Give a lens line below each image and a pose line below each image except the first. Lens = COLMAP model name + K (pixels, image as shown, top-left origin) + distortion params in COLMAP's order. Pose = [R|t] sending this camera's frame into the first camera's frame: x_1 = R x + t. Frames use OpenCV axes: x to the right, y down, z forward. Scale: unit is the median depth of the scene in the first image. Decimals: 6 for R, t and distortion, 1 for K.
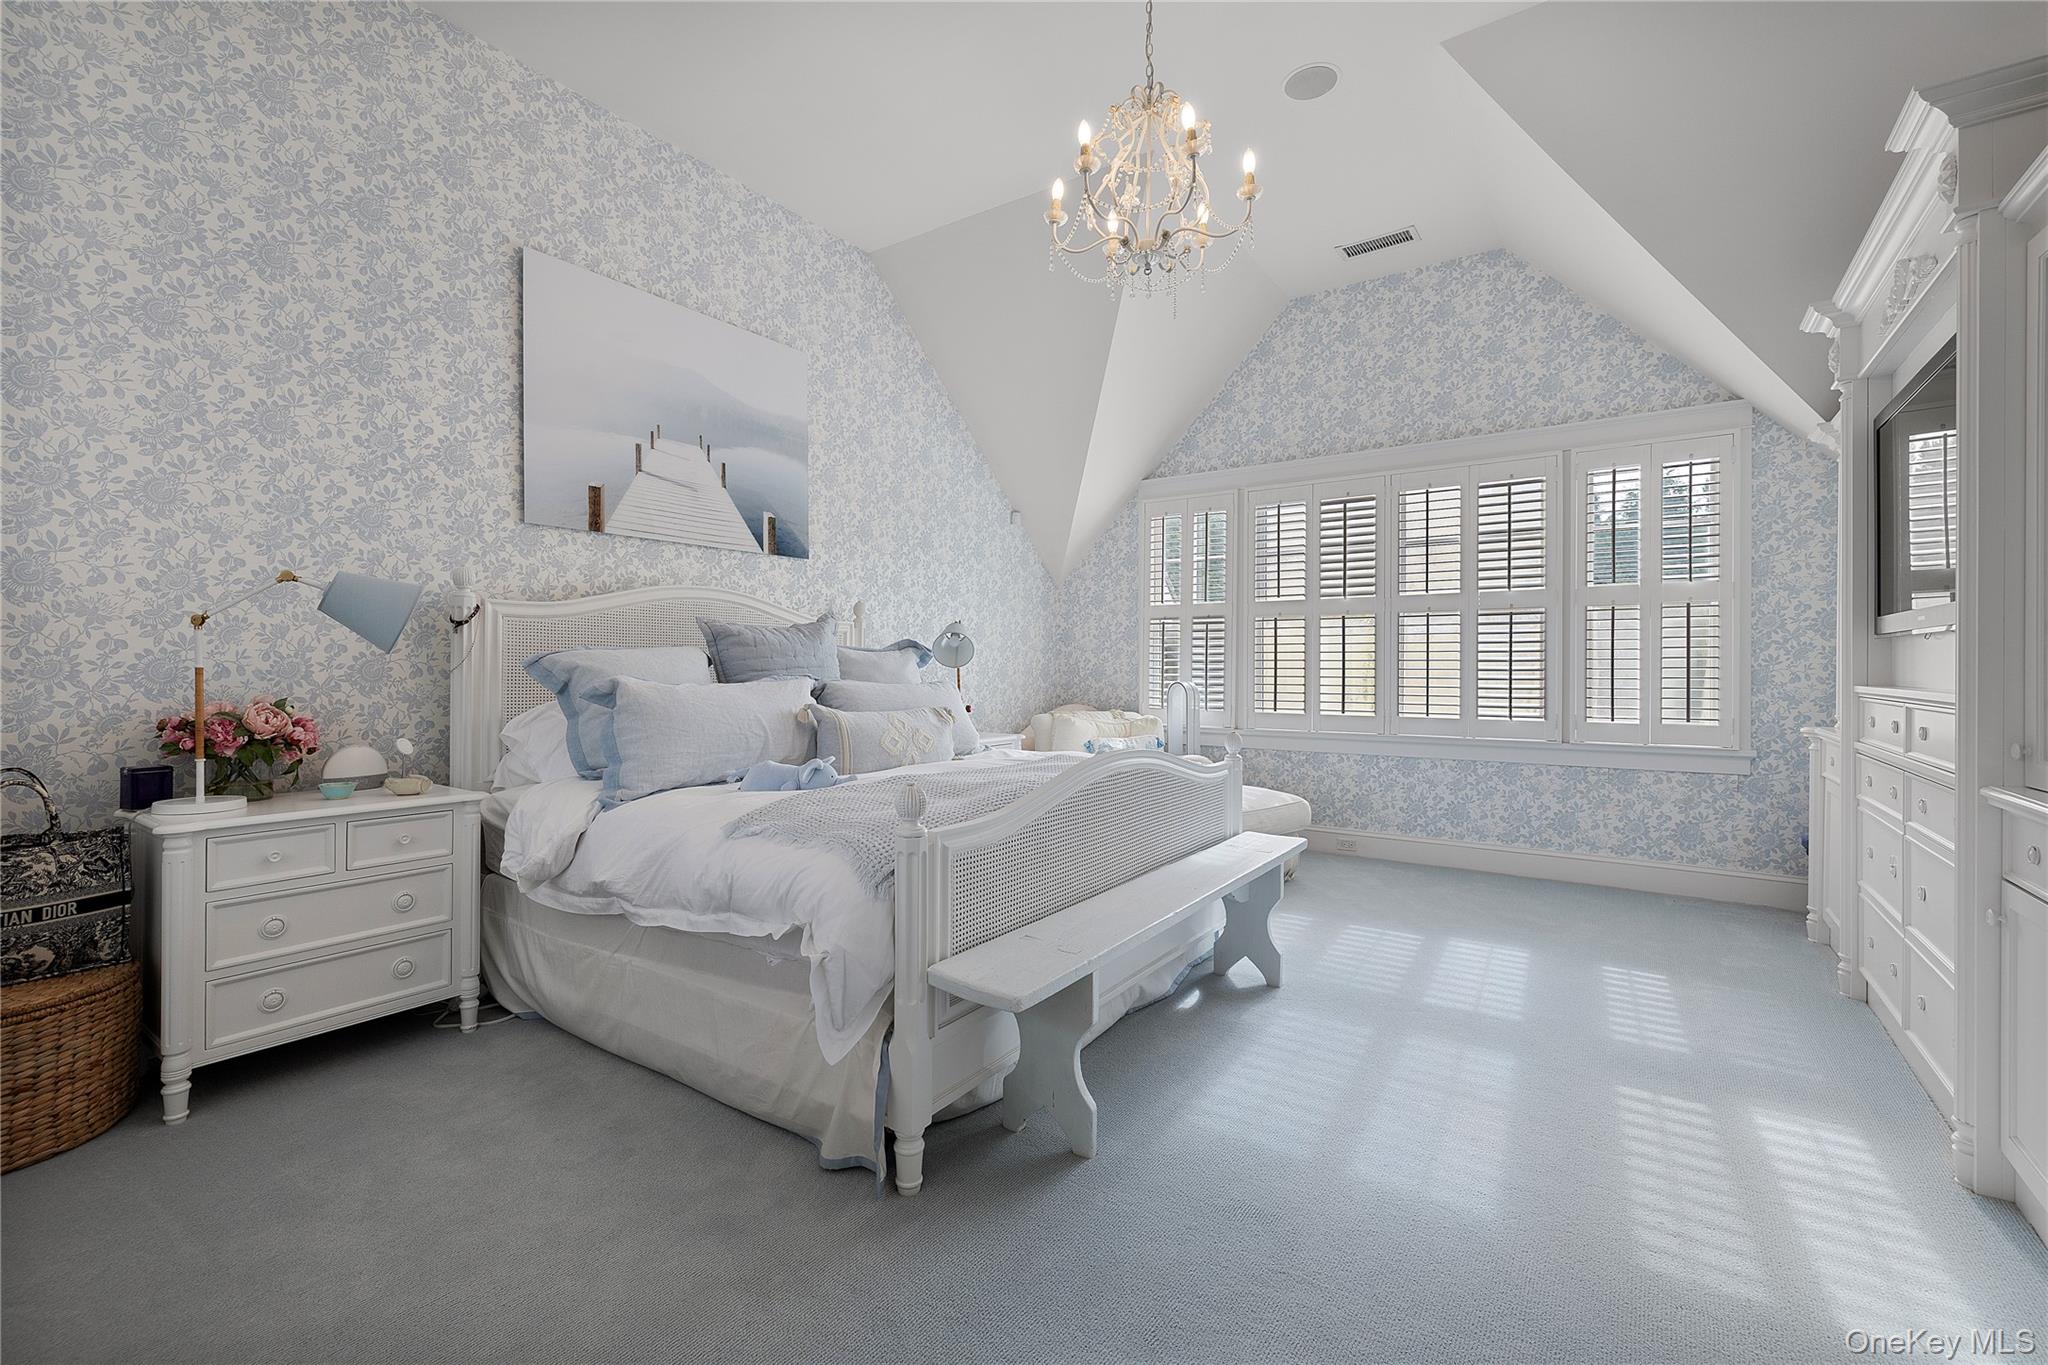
lens RADIAL K [[870.4, 0, 1036.7], [0, 870.4, 674.1], [0, 0, 1]] dist [-0.002834, 0.000971]
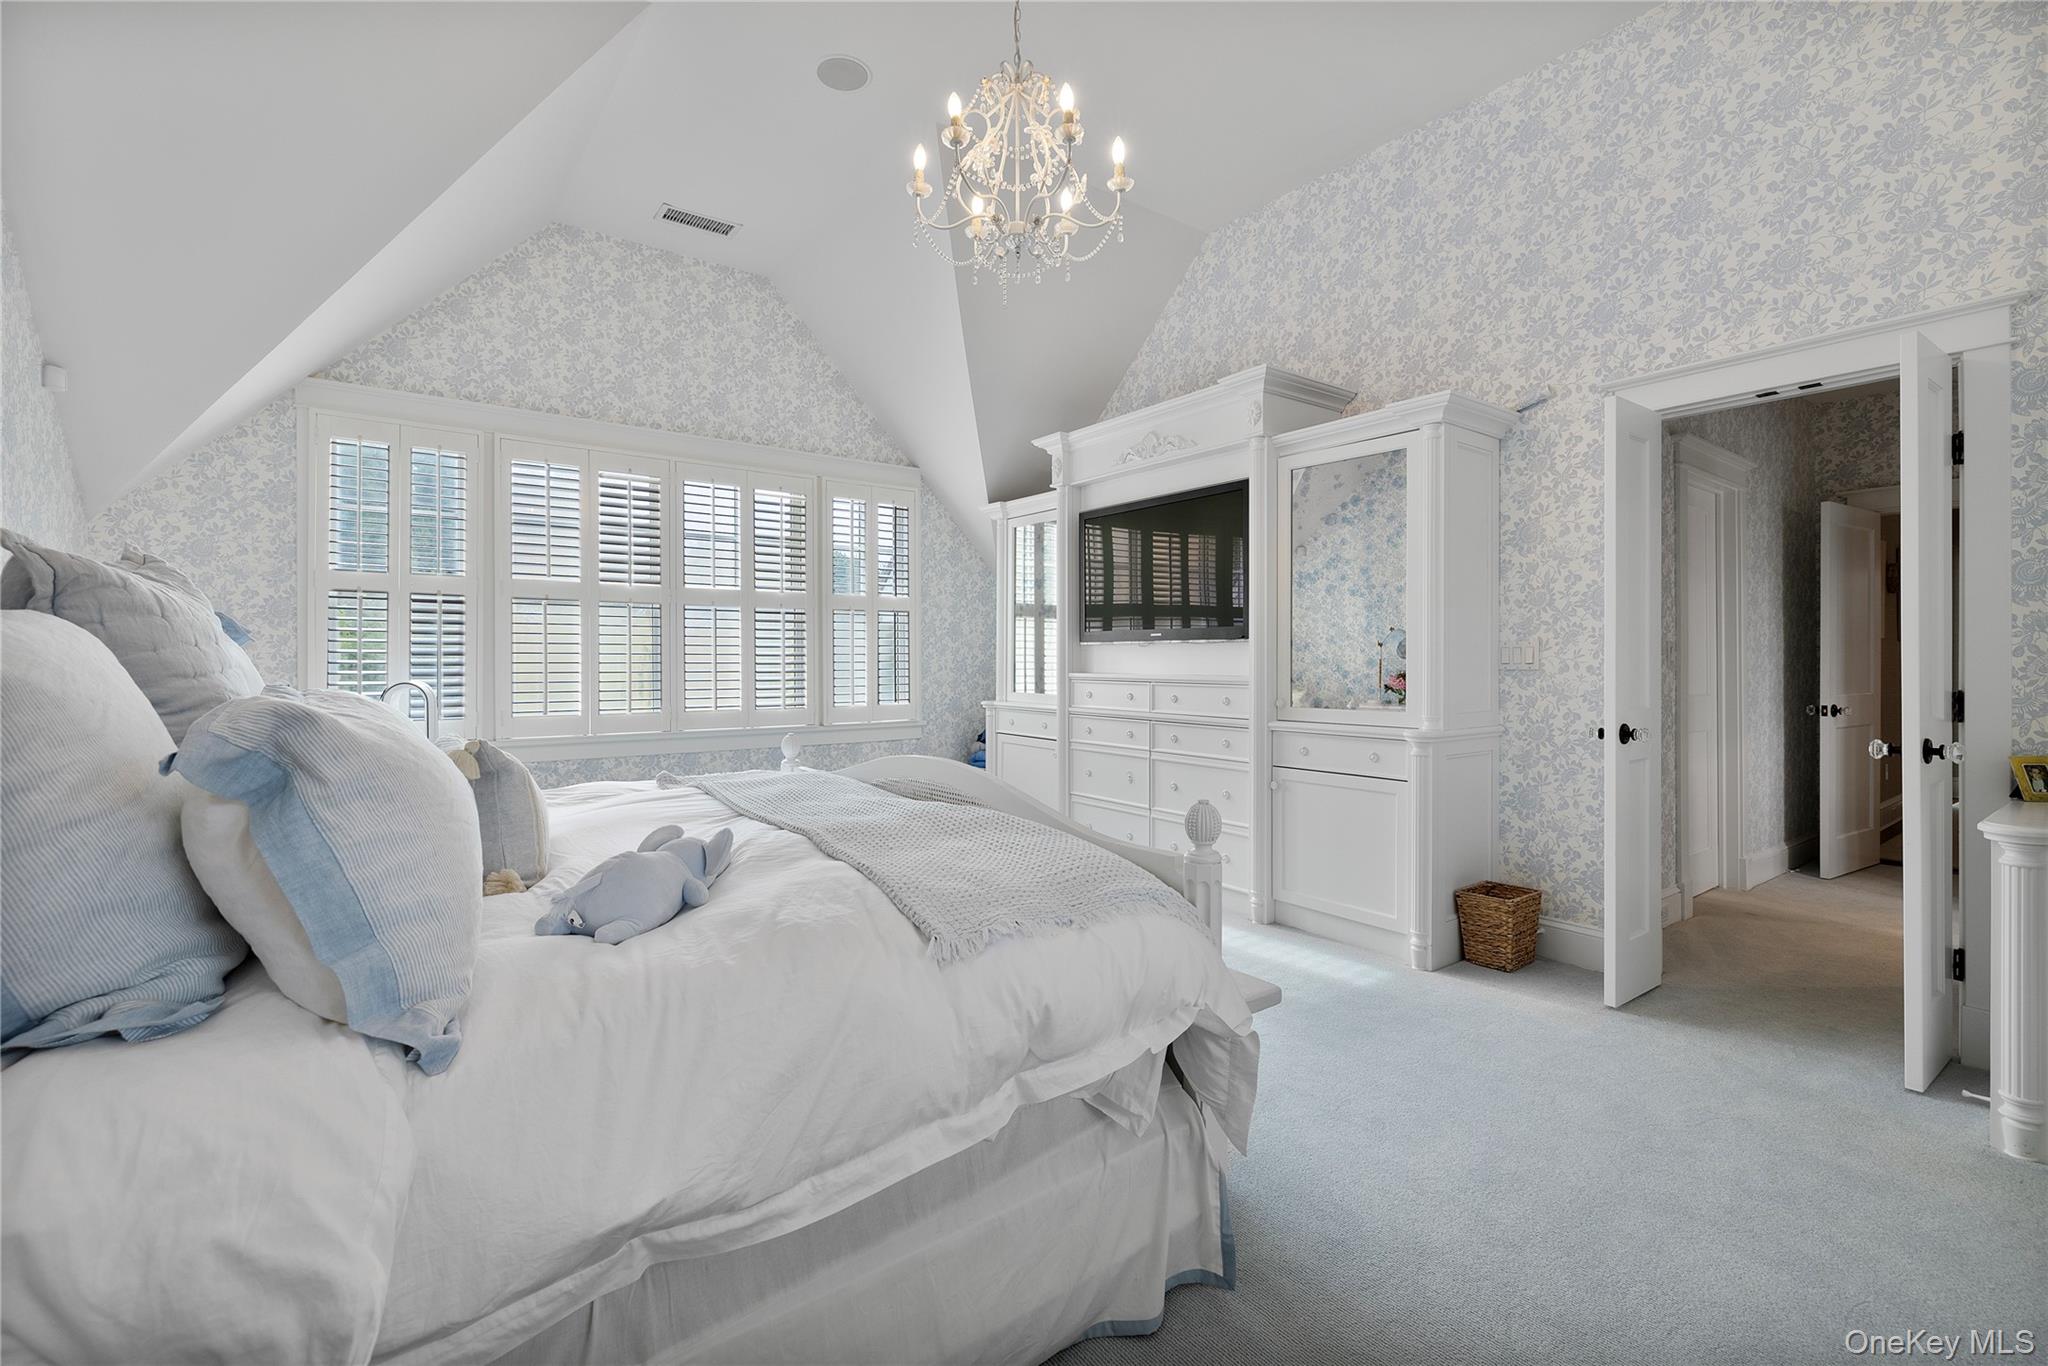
lens RADIAL K [[870.4, 0, 1031.2], [0, 870.4, 667.1], [0, 0, 1]] dist [-0.002834, 0.000971]
pose [[0.321911, -0.010365, 0.946713, -0.377813], [0.005086, 0.999945, 0.009219, -0.008497], [-0.946756, 0.001848, 0.321946, 0.320233]]
